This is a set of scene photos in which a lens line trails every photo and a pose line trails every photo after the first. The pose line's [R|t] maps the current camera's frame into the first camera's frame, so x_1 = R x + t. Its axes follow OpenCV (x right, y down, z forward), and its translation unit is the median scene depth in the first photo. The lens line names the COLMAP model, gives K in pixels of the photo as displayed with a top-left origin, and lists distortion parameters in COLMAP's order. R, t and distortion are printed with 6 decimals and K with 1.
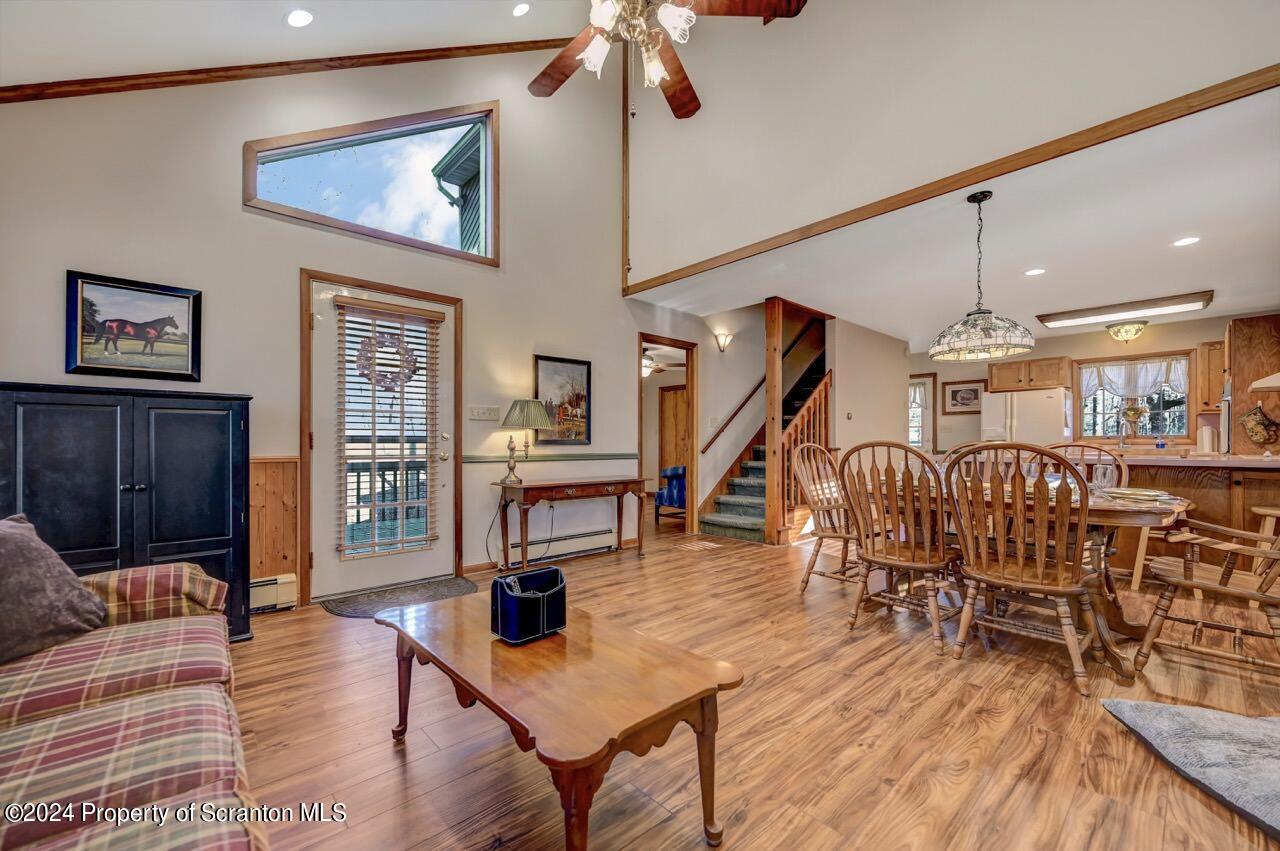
lens RADIAL K [[513.2, 0, 640.0], [0, 513.2, 440.9], [0, 0, 1]] dist [-0.000519, -0.000041]
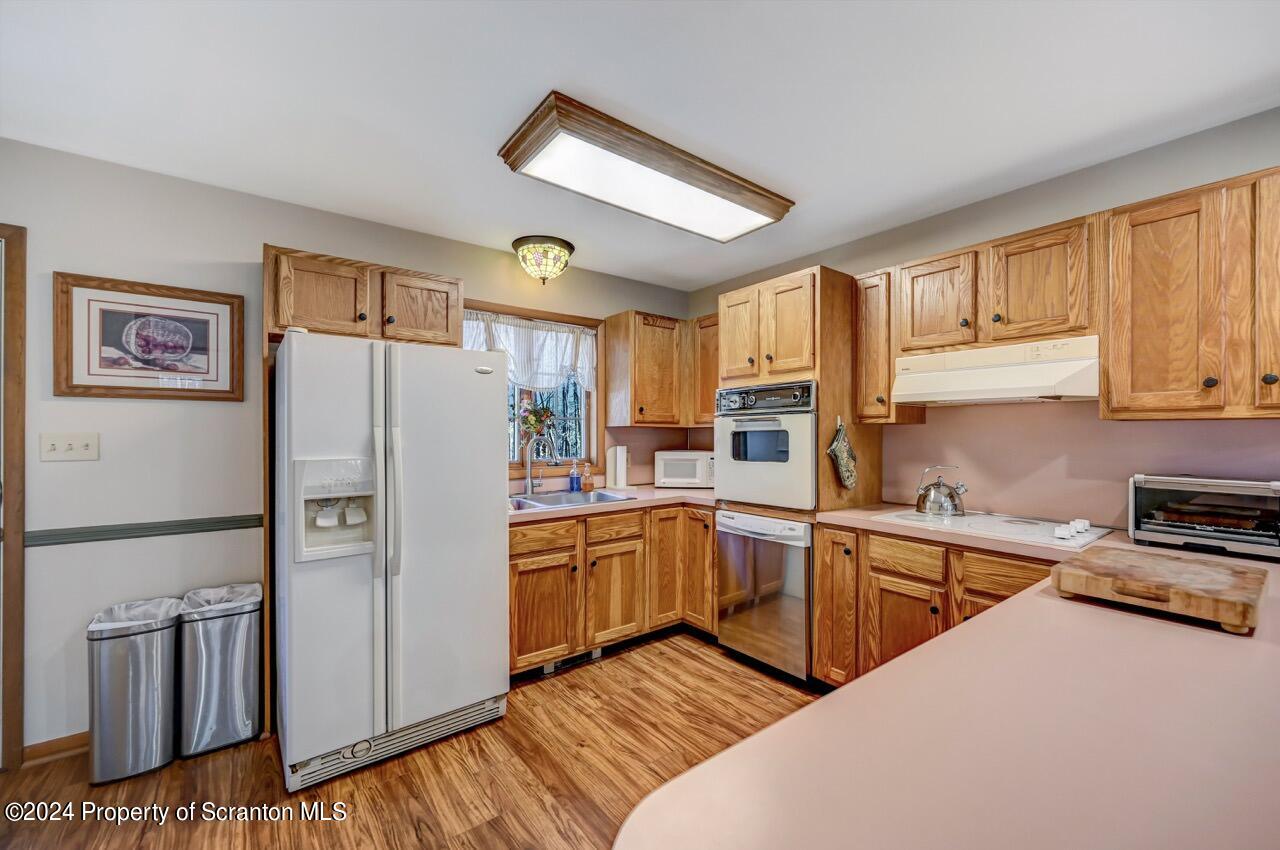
lens RADIAL K [[512.9, 0, 646.0], [0, 512.9, 431.3], [0, 0, 1]] dist [-0.000926, 0.000057]
pose [[0.080423, -0.000038, 0.996761, 0.585772], [-0.008079, 0.999967, 0.000690, -0.057559], [-0.996728, -0.008108, 0.080420, 1.126370]]
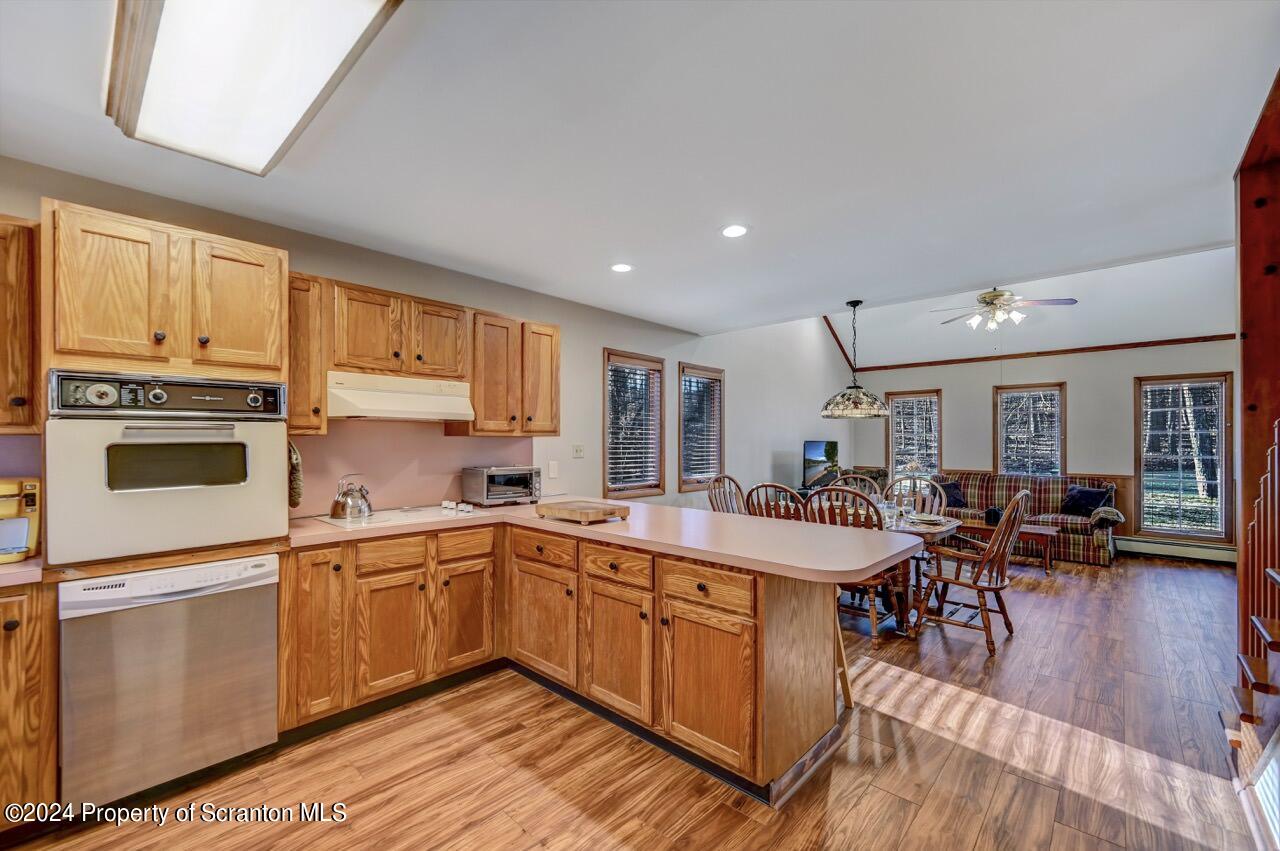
lens RADIAL K [[523.7, 0, 650.1], [0, 523.7, 438.7], [0, 0, 1]] dist [0.002442, 0.000180]
pose [[-0.995340, -0.003635, -0.096361, 0.856581], [-0.002466, 0.999922, -0.012251, -0.057922], [0.096398, -0.011957, -0.995271, 1.495343]]
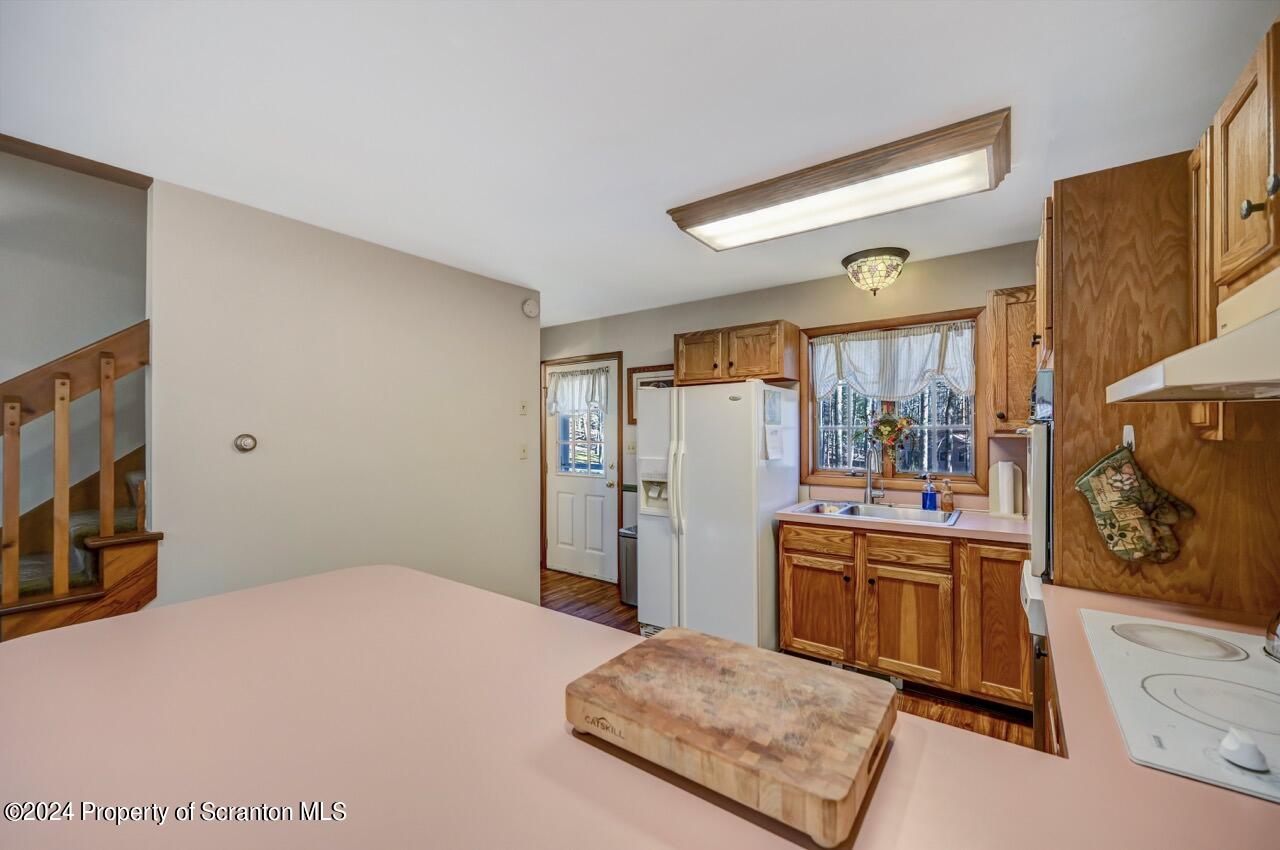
lens RADIAL K [[510.0, 0, 636.1], [0, 510.0, 428.3], [0, 0, 1]] dist [-0.000721, 0.000000]
pose [[0.981682, -0.003062, 0.190504, 0.811381], [0.003298, 0.999994, -0.000921, -0.074841], [-0.190500, 0.001532, 0.981686, 0.715894]]
